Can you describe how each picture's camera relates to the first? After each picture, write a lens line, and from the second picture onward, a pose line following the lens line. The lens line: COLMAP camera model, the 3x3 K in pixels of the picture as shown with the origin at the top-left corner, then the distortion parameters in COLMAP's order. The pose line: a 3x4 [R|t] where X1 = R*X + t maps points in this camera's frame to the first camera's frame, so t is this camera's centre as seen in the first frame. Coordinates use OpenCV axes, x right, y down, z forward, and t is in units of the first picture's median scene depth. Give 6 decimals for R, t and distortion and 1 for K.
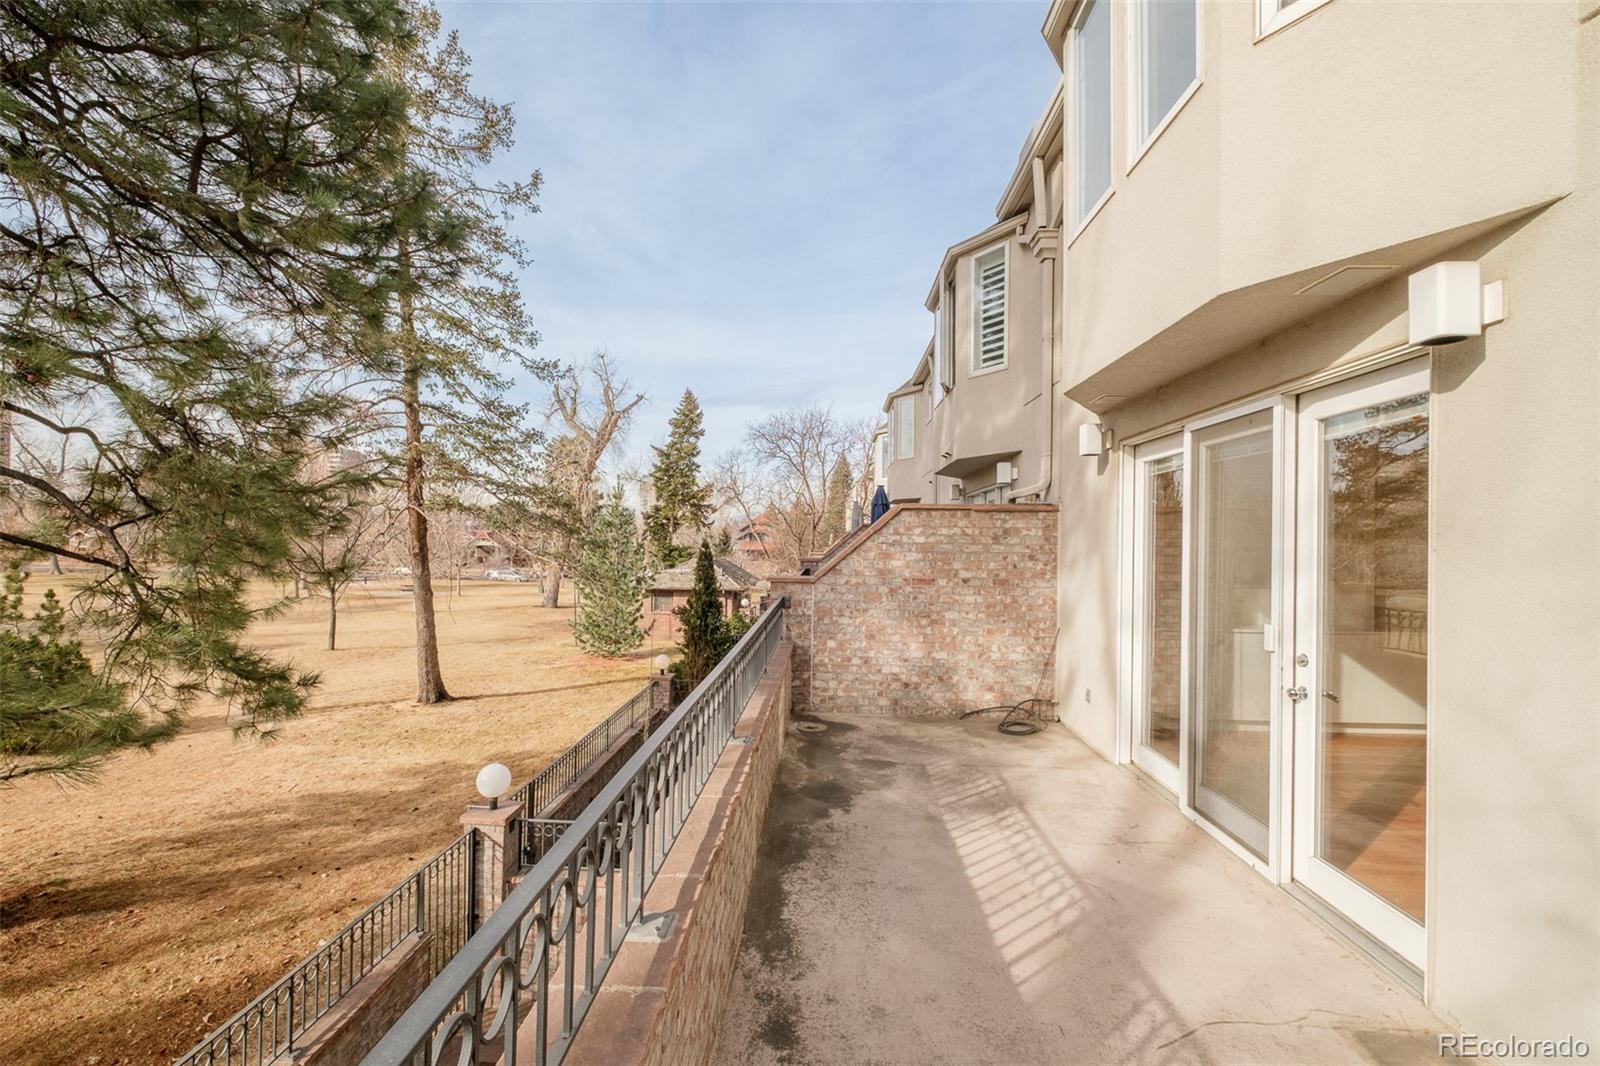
lens RADIAL K [[691.6, 0, 798.7], [0, 691.6, 534.5], [0, 0, 1]] dist [-0.004458, -0.000793]
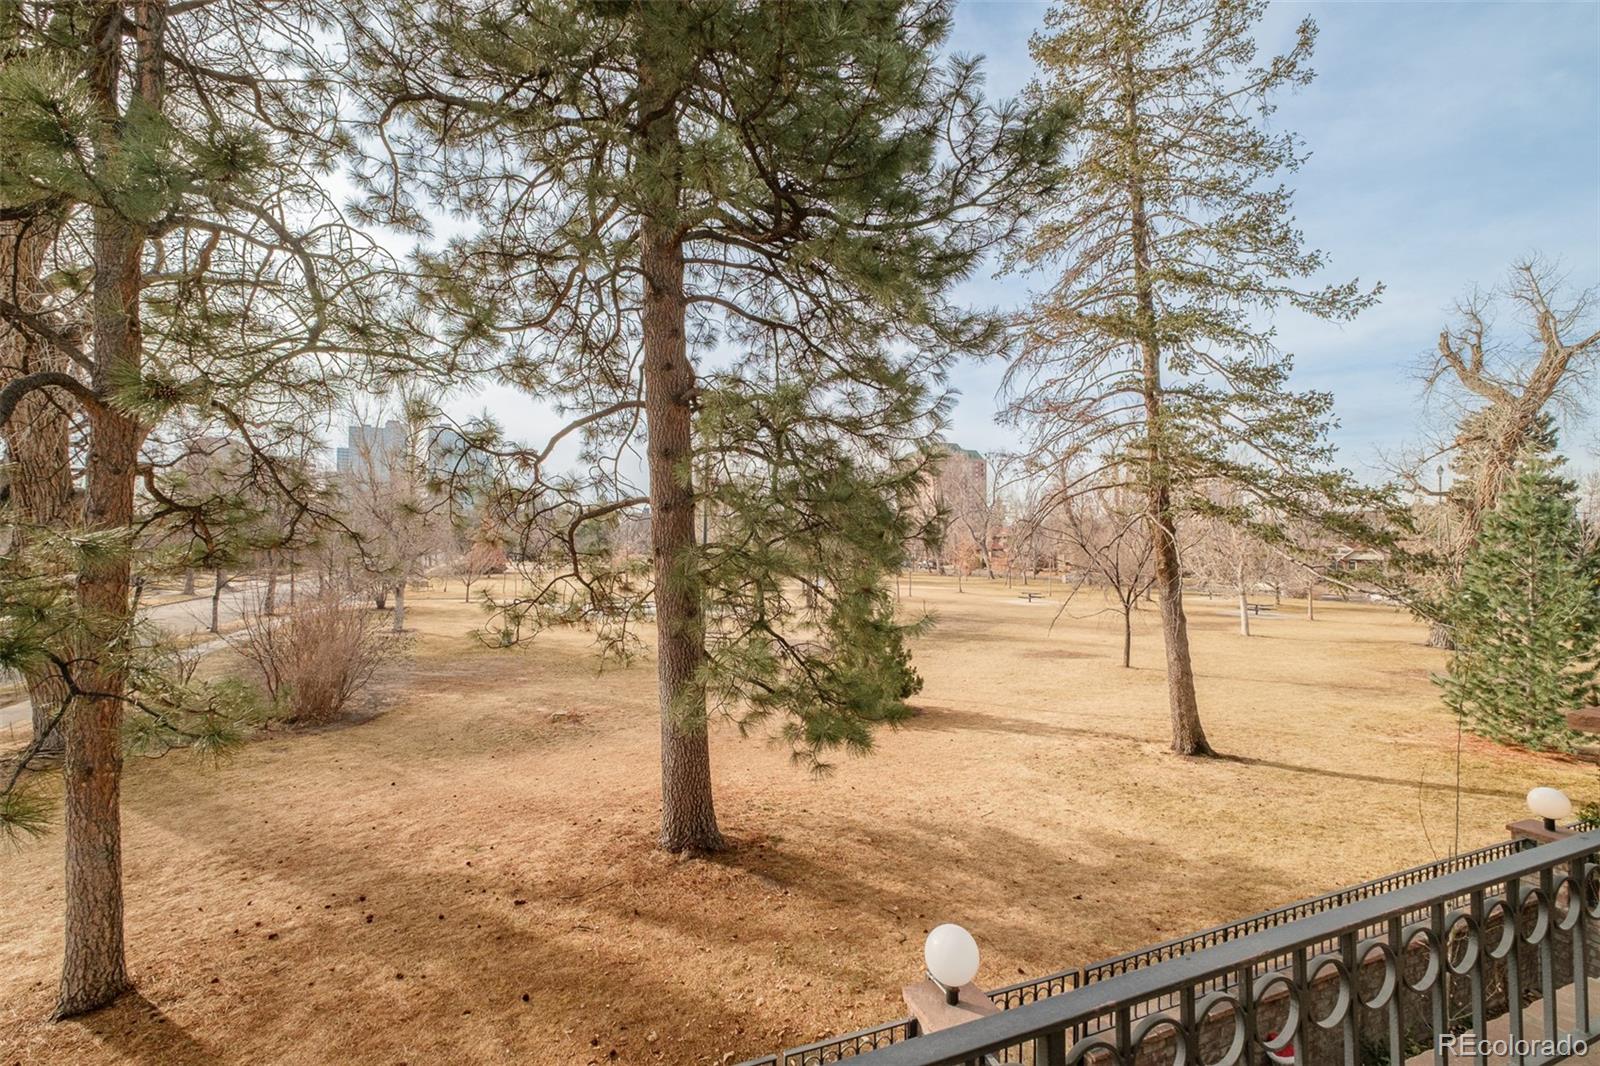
lens RADIAL K [[691.6, 0, 788.2], [0, 691.6, 534.3], [0, 0, 1]] dist [-0.004458, -0.000793]
pose [[0.410538, -0.027068, -0.911441, 0.022275], [0.009338, 0.999632, -0.025481, 0.001853], [0.911795, 0.001950, 0.410640, 0.239263]]
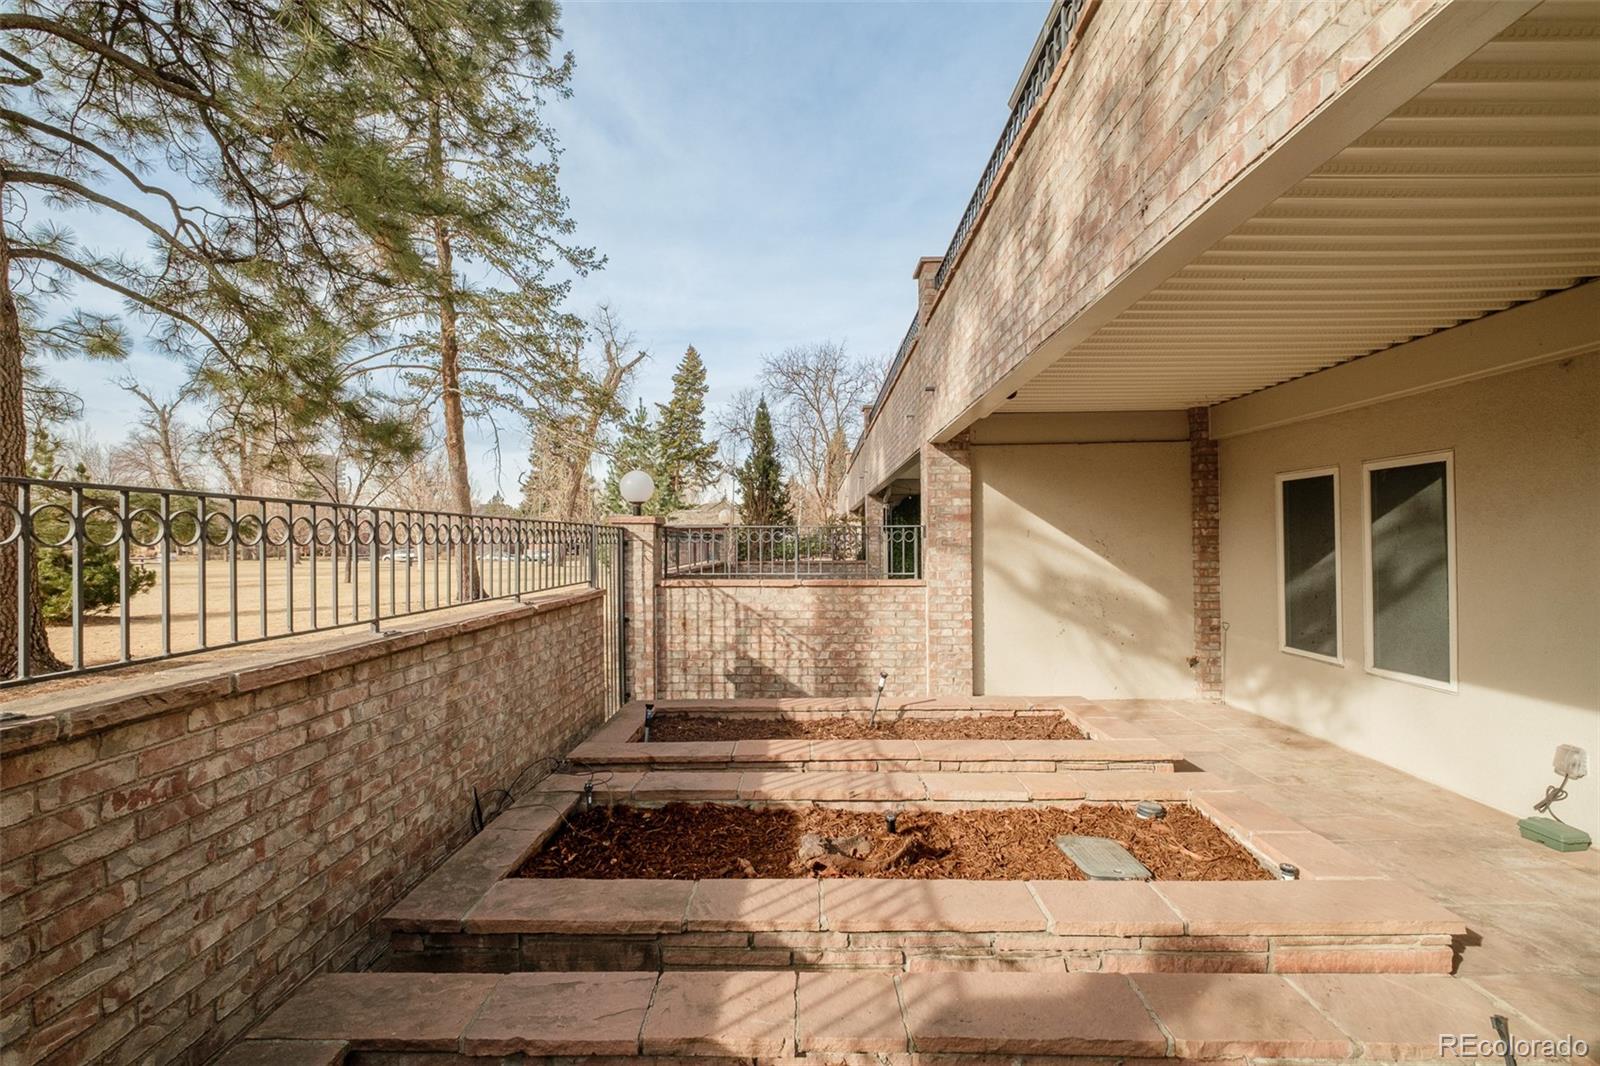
lens RADIAL K [[691.6, 0, 798.4], [0, 691.6, 532.6], [0, 0, 1]] dist [-0.004458, -0.000793]
pose [[0.999437, -0.022625, 0.024793, -0.091621], [0.022671, 0.999742, -0.001571, 0.160974], [-0.024751, 0.002132, 0.999691, 0.012967]]
